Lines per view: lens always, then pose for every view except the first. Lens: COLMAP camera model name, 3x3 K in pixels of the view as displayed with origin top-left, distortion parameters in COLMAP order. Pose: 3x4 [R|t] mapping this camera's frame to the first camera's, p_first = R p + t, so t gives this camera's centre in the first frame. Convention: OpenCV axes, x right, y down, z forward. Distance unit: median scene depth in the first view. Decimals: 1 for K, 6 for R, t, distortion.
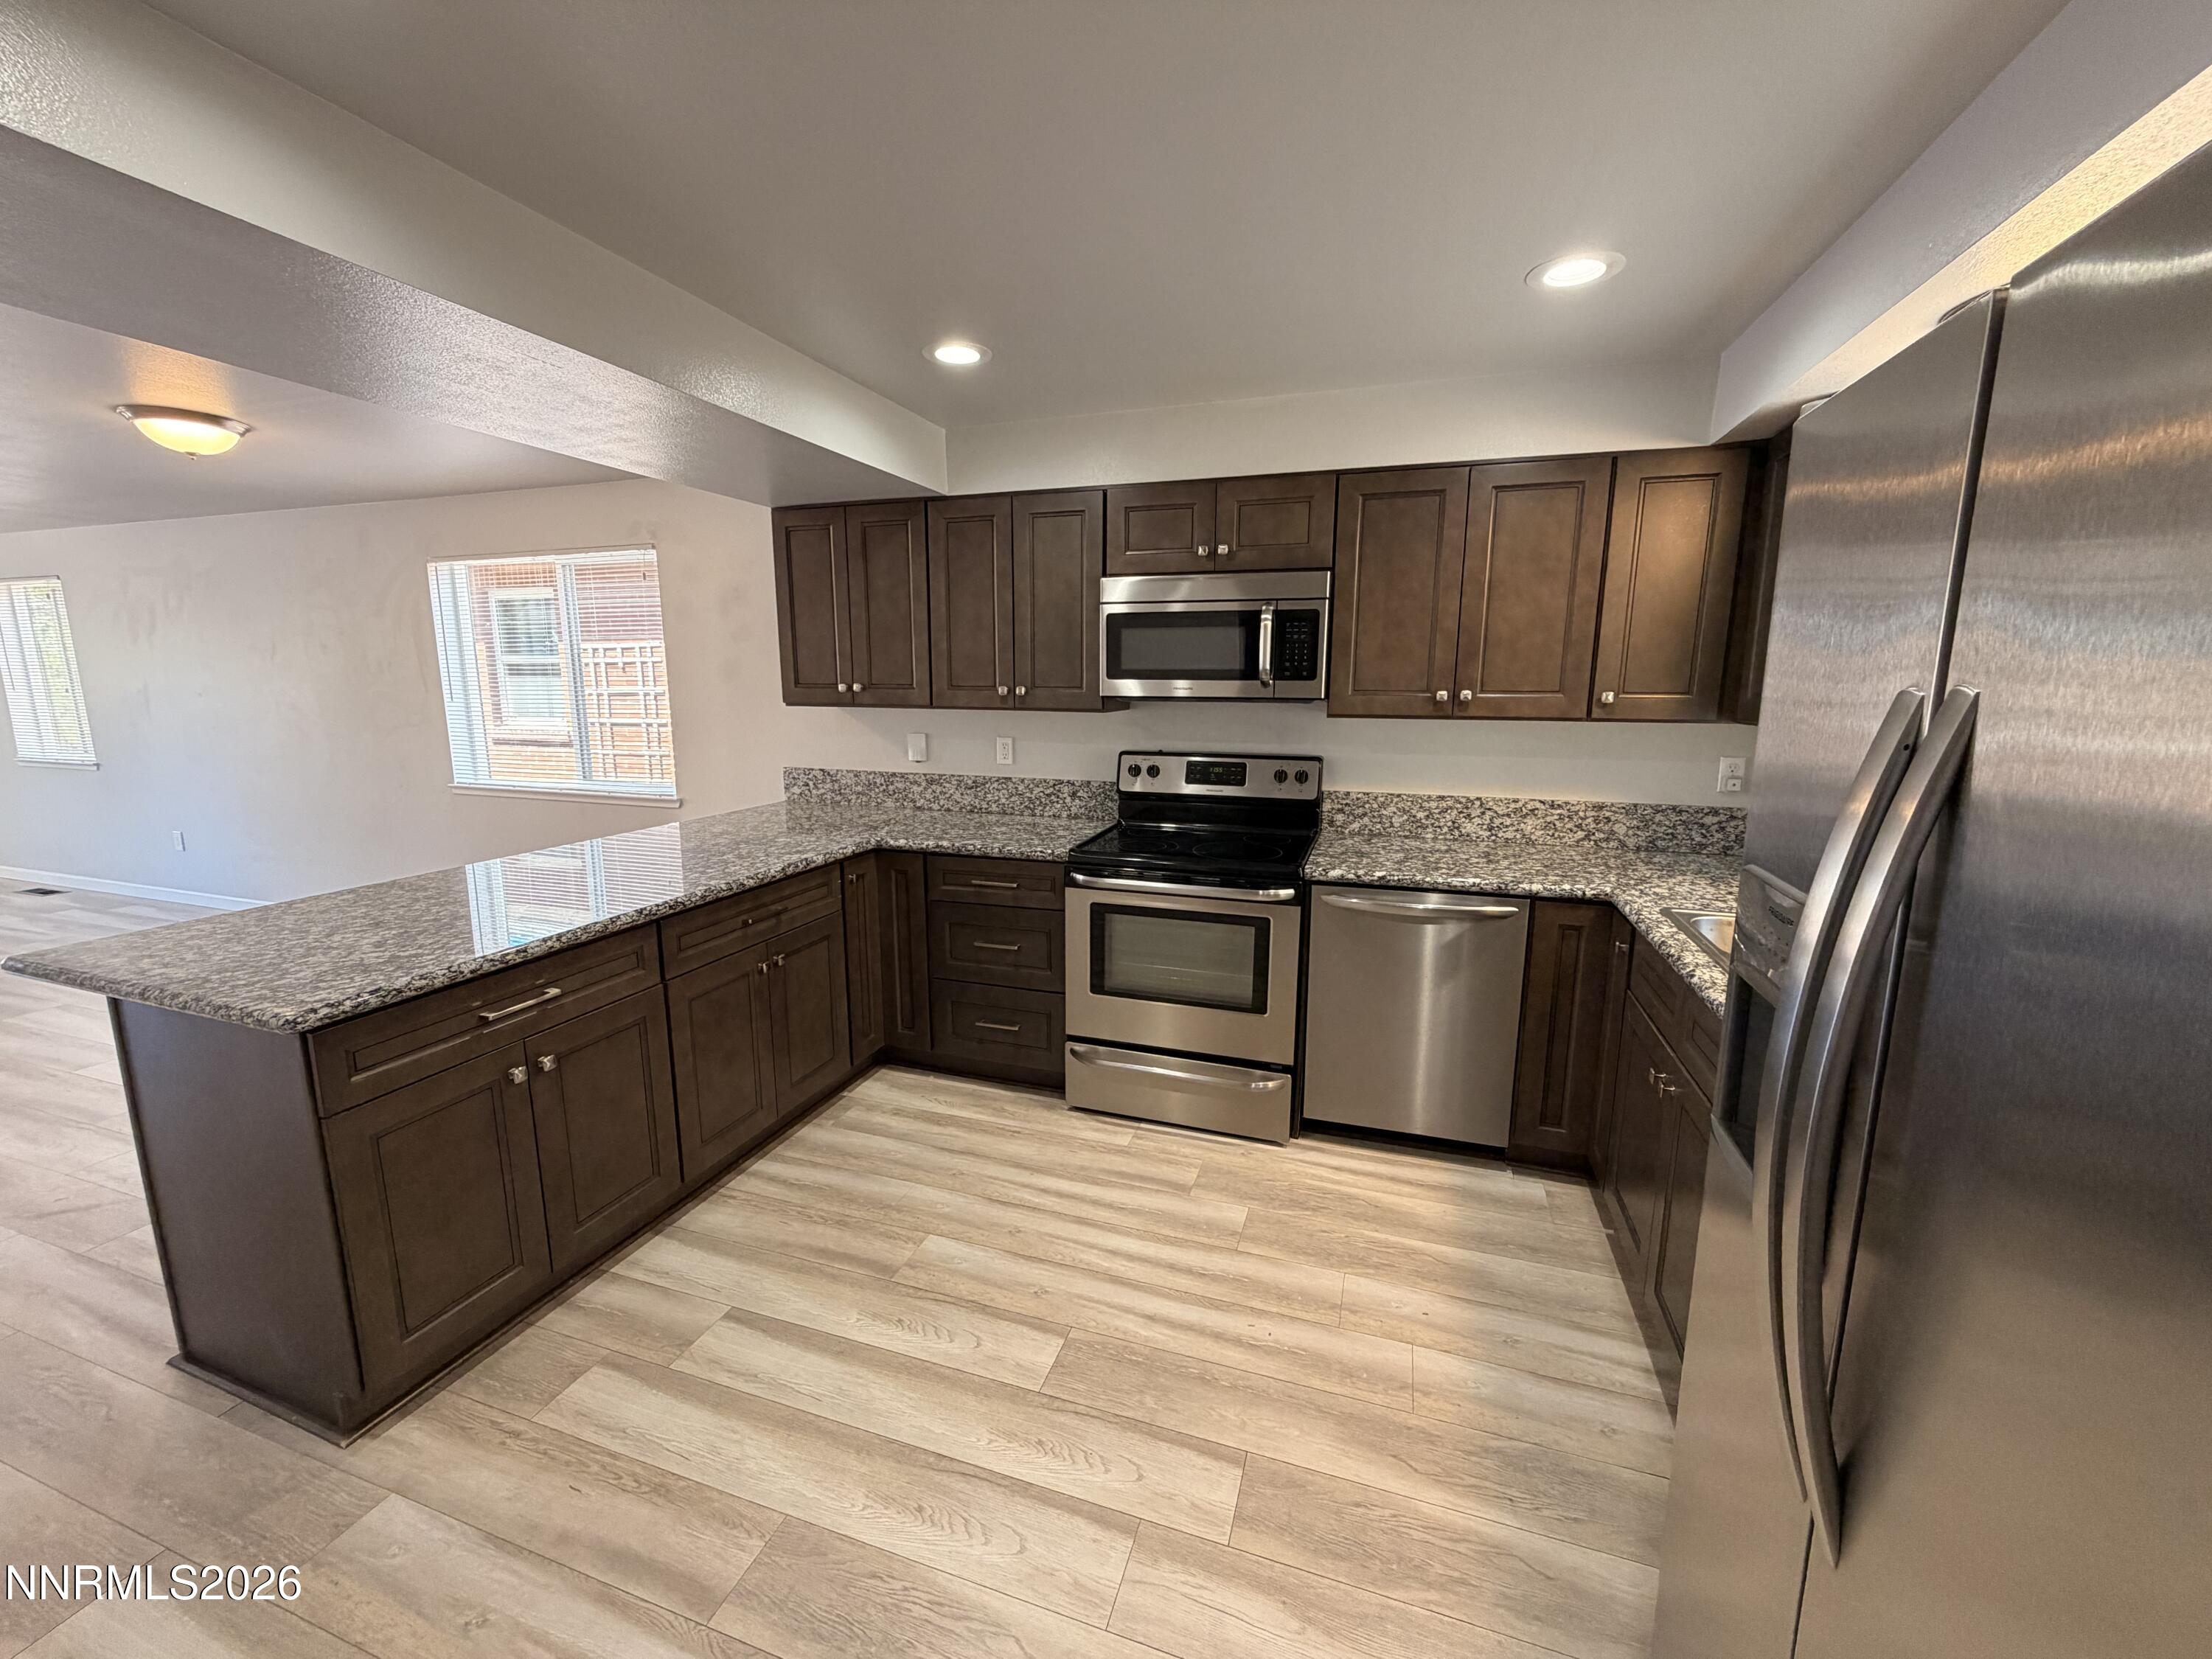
lens RADIAL K [[875.6, 0, 1094.3], [0, 875.6, 833.1], [0, 0, 1]] dist [-0.000450, -0.000183]
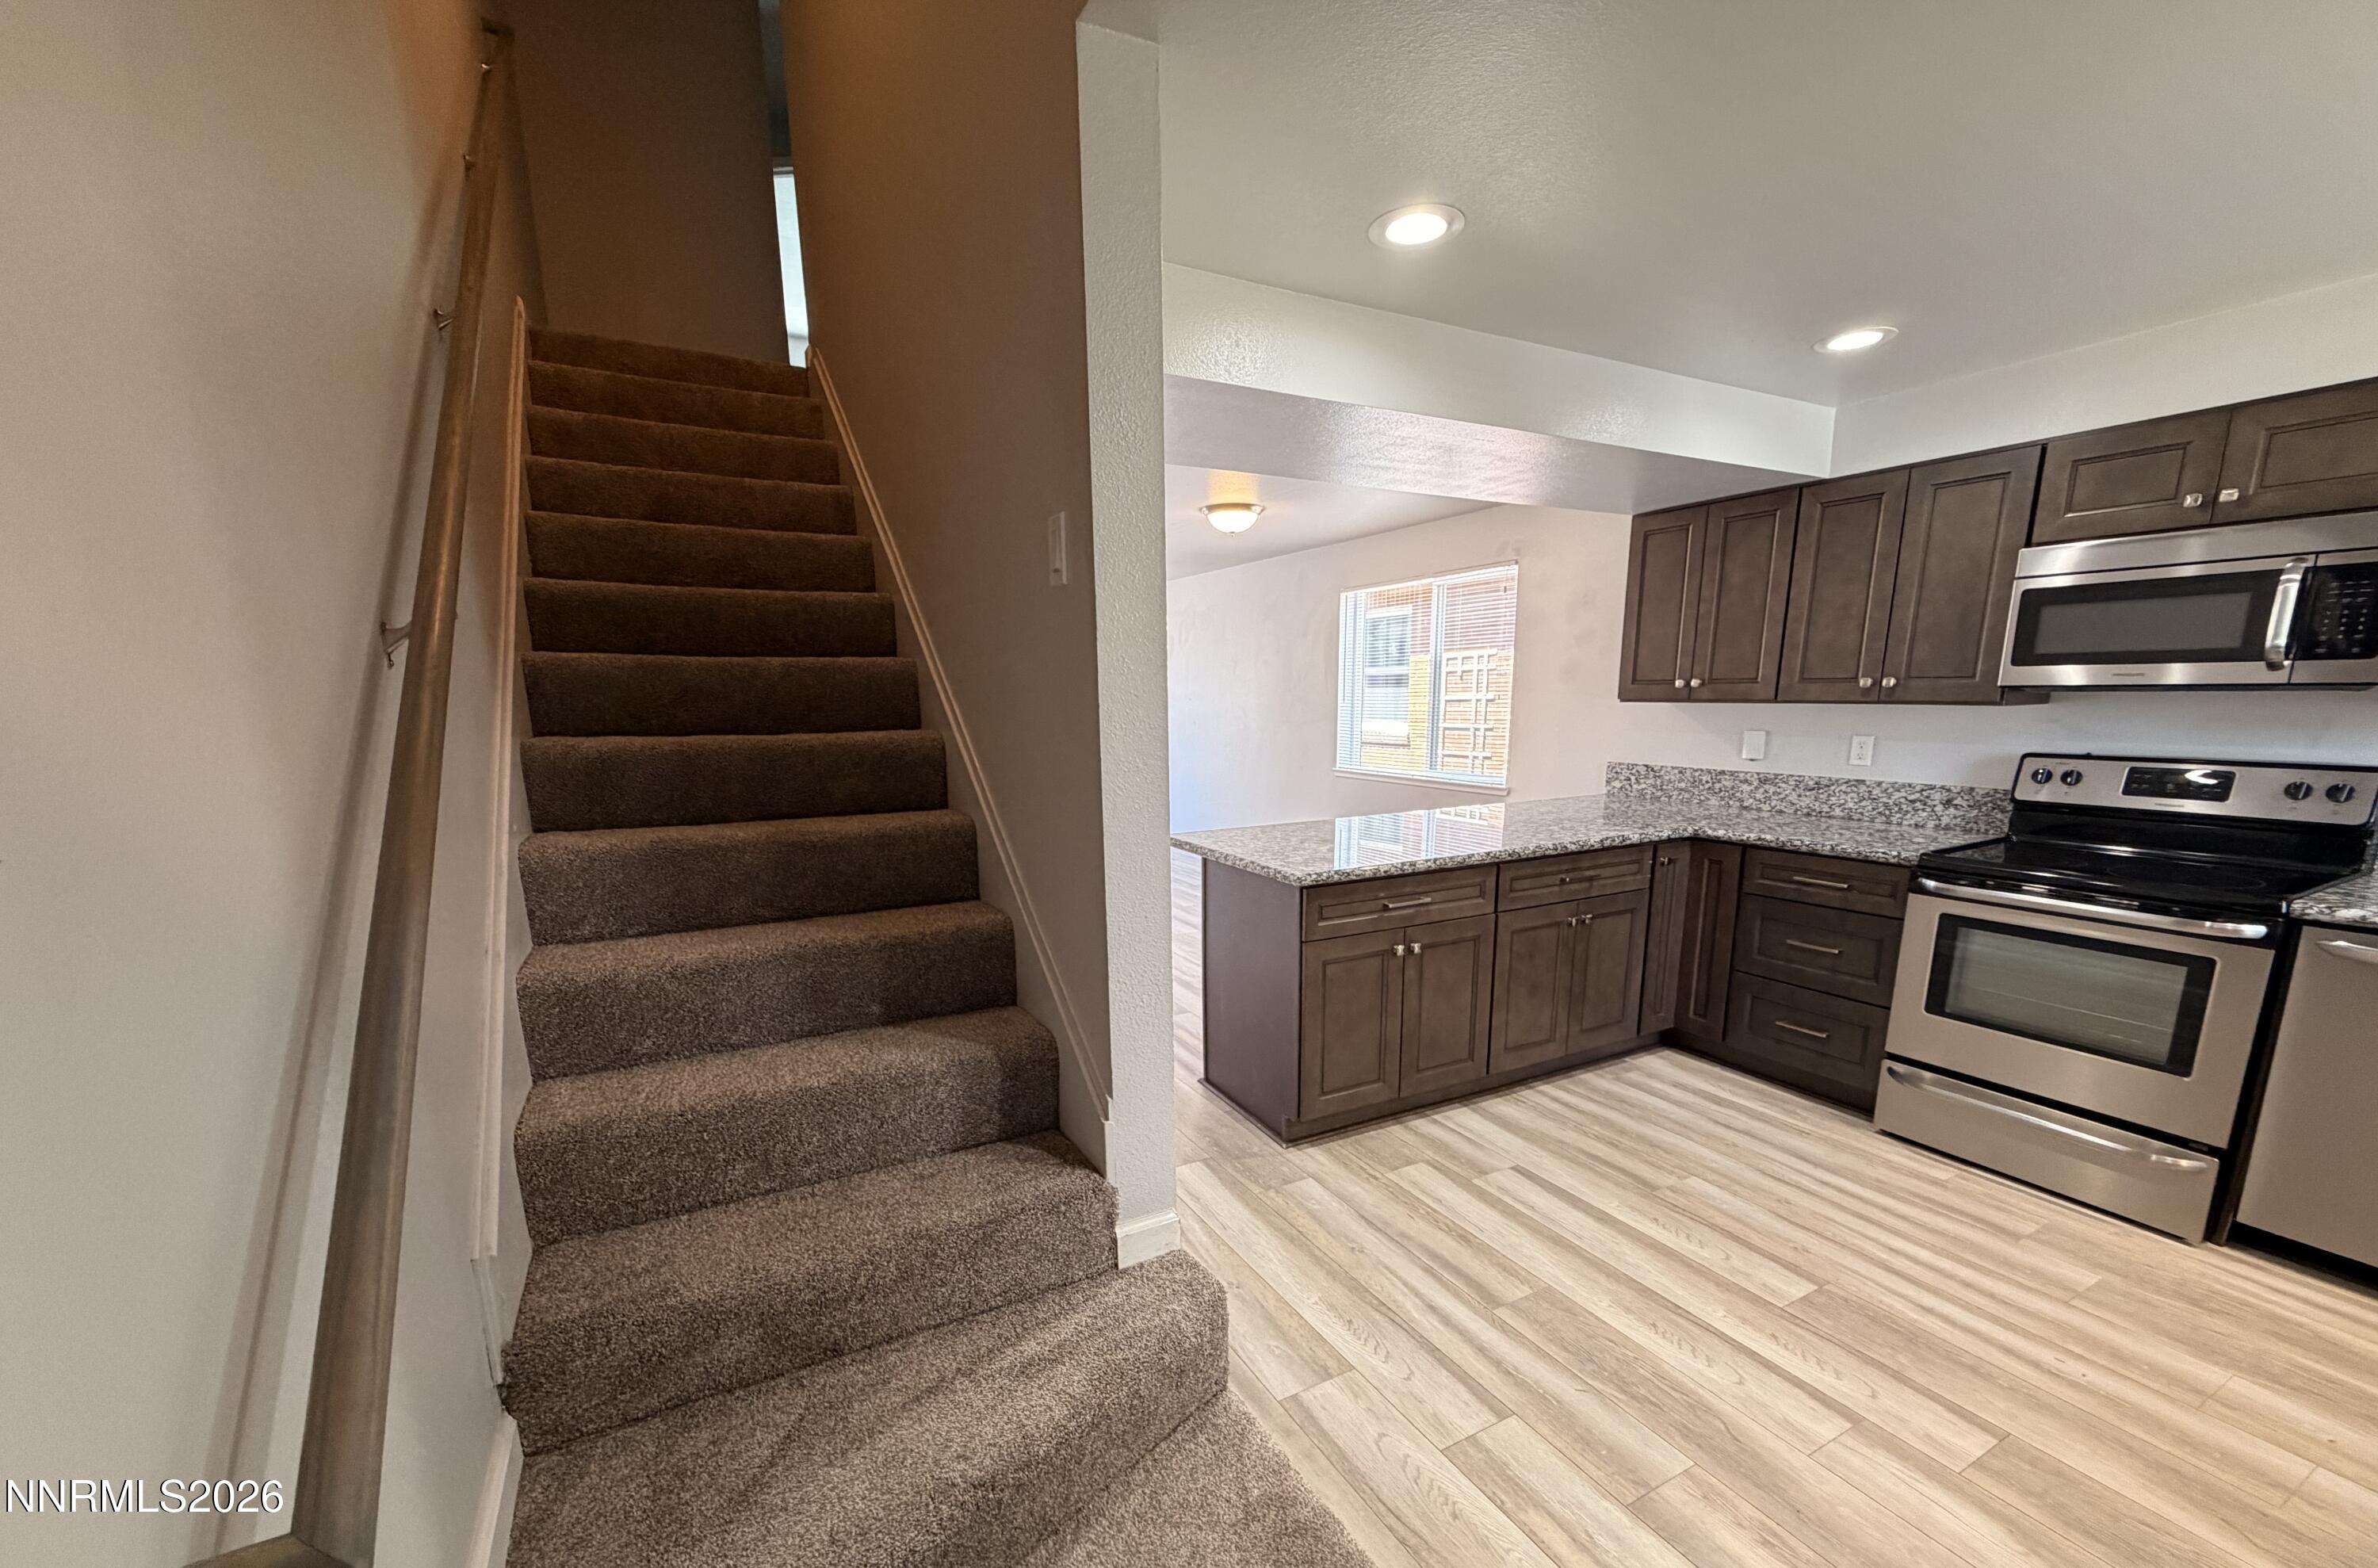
lens RADIAL K [[940.3, 0, 1185.3], [0, 940.3, 894.9], [0, 0, 1]] dist [0.001020, -0.000205]
pose [[0.733613, 0.132530, -0.666519, 0.070010], [-0.105861, 0.991113, 0.080555, 0.065372], [0.671272, 0.011463, 0.741123, -0.259087]]
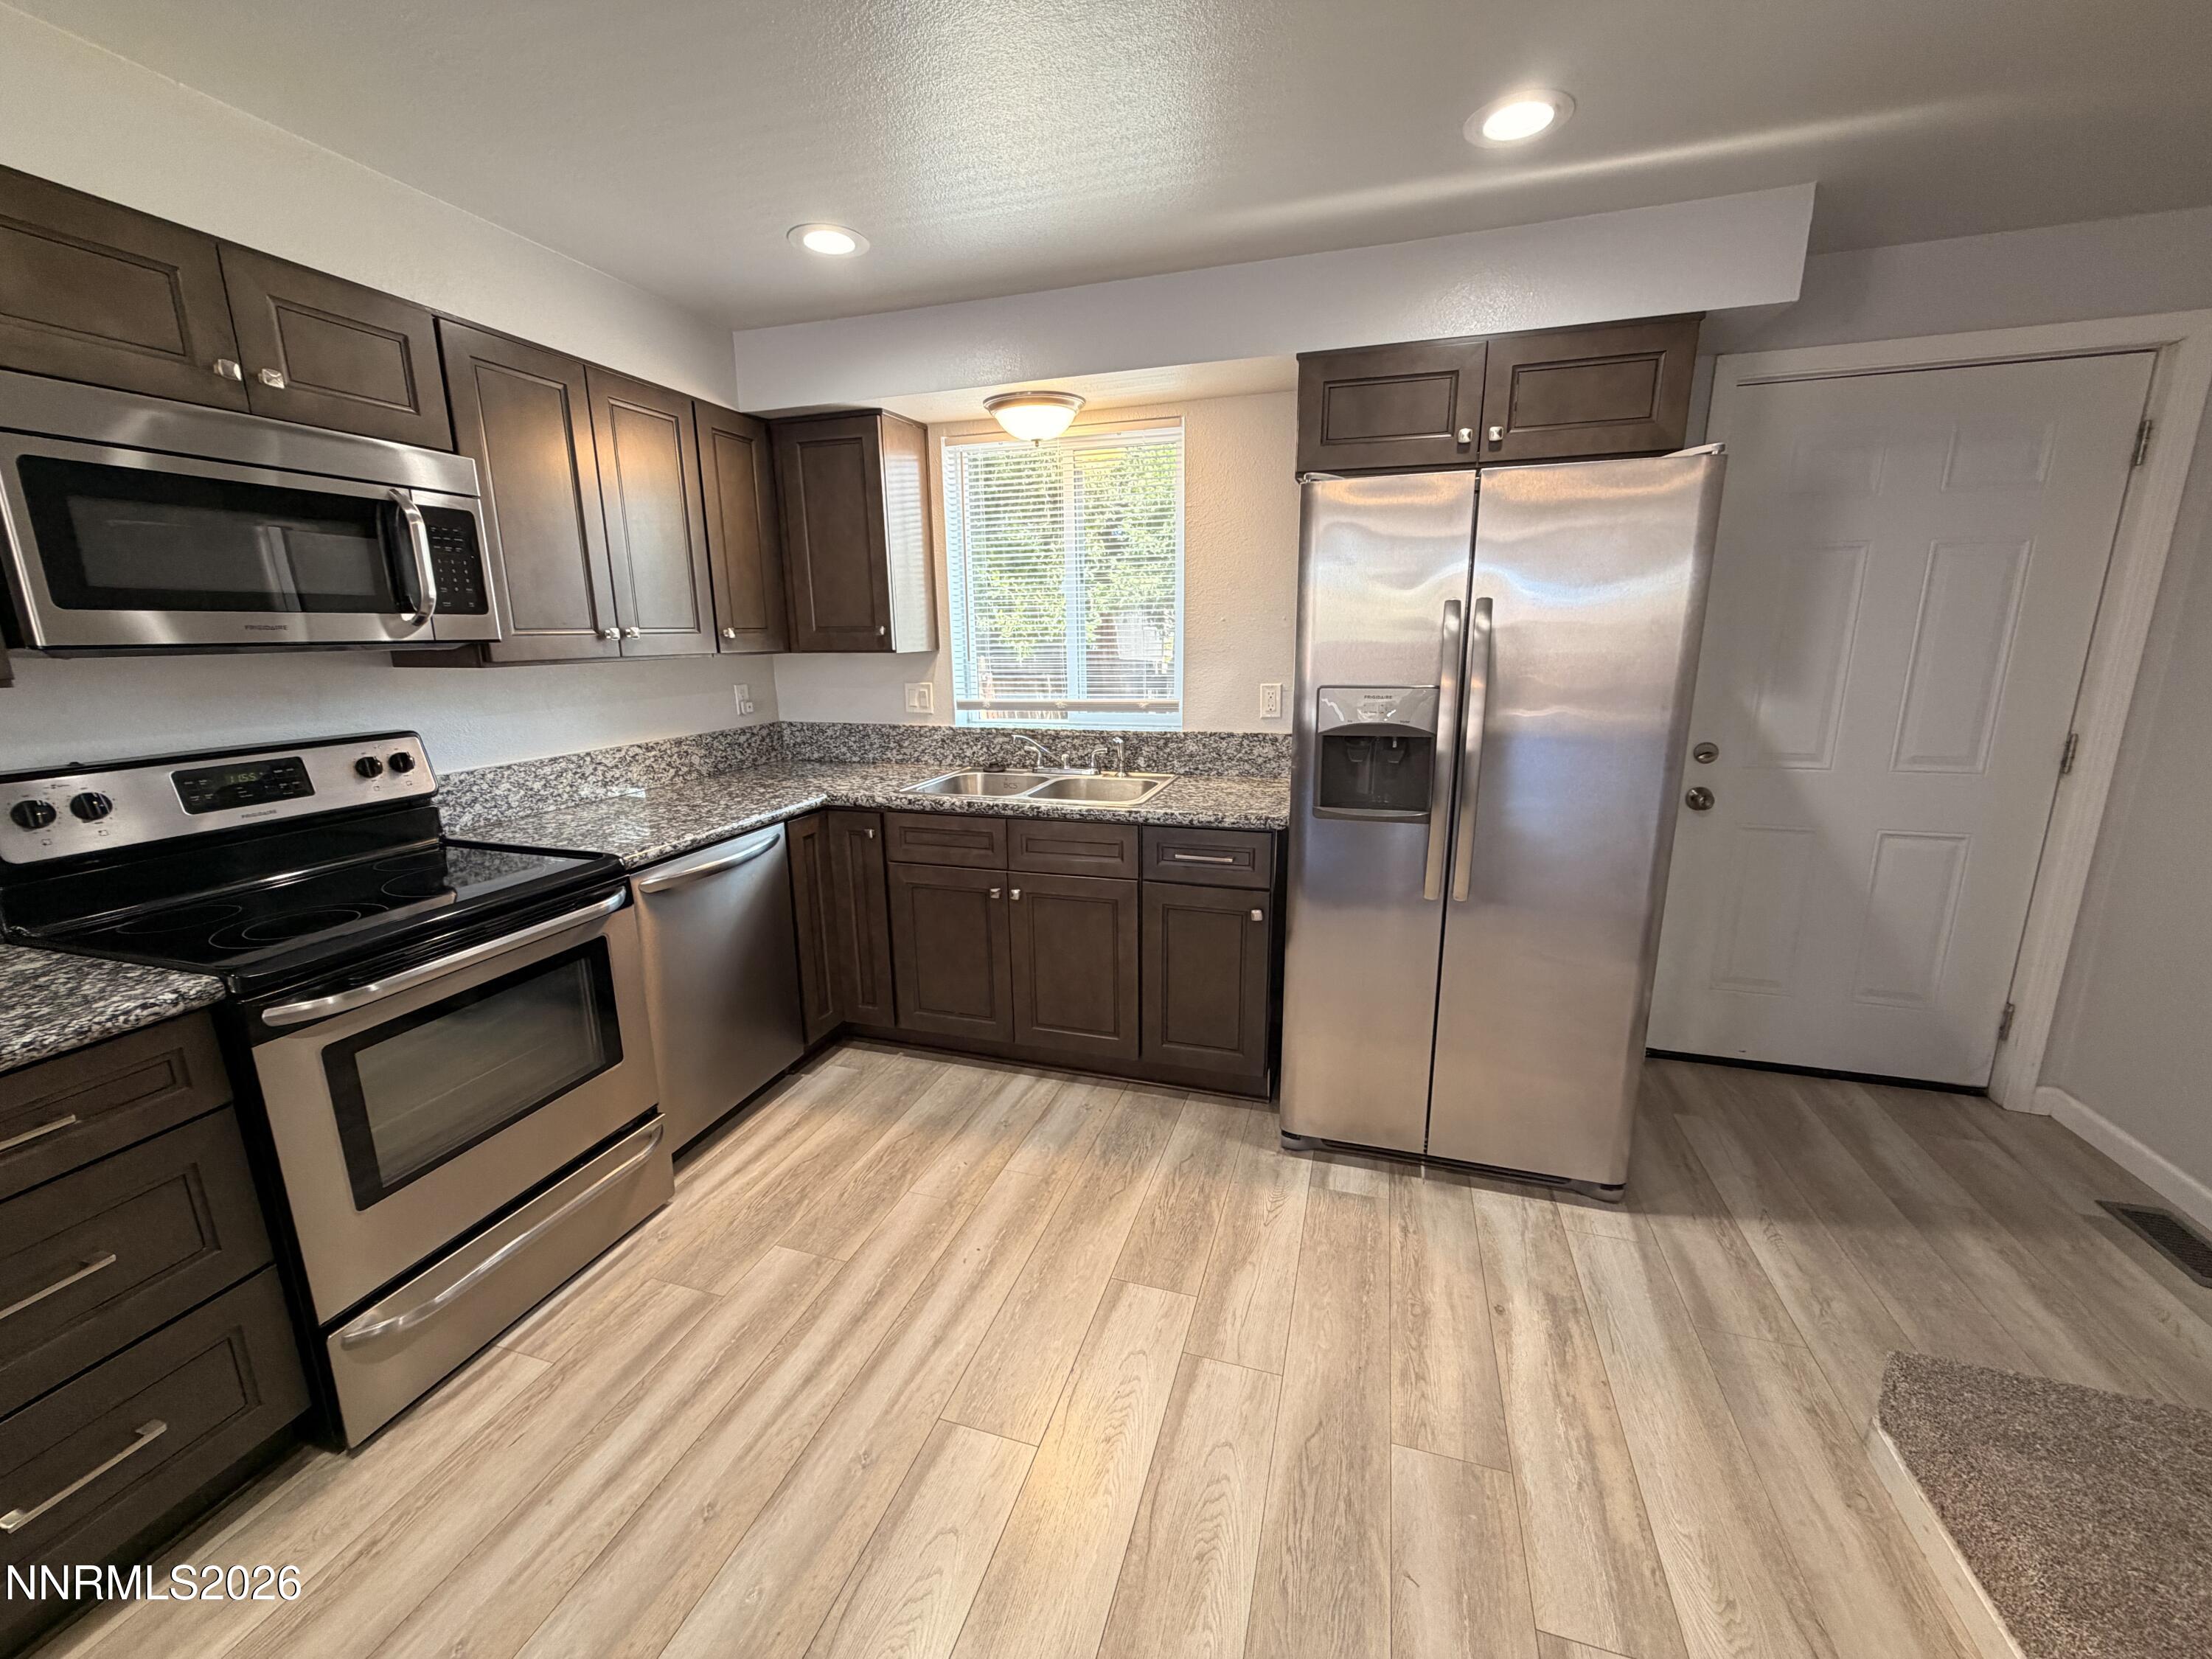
lens RADIAL K [[880.8, 0, 1102.8], [0, 880.8, 831.7], [0, 0, 1]] dist [0.000799, -0.000006]
pose [[-0.025642, -0.226106, 0.973765, -0.489224], [0.188563, 0.955506, 0.226832, -0.072602], [-0.981726, 0.189433, 0.018134, 0.520852]]
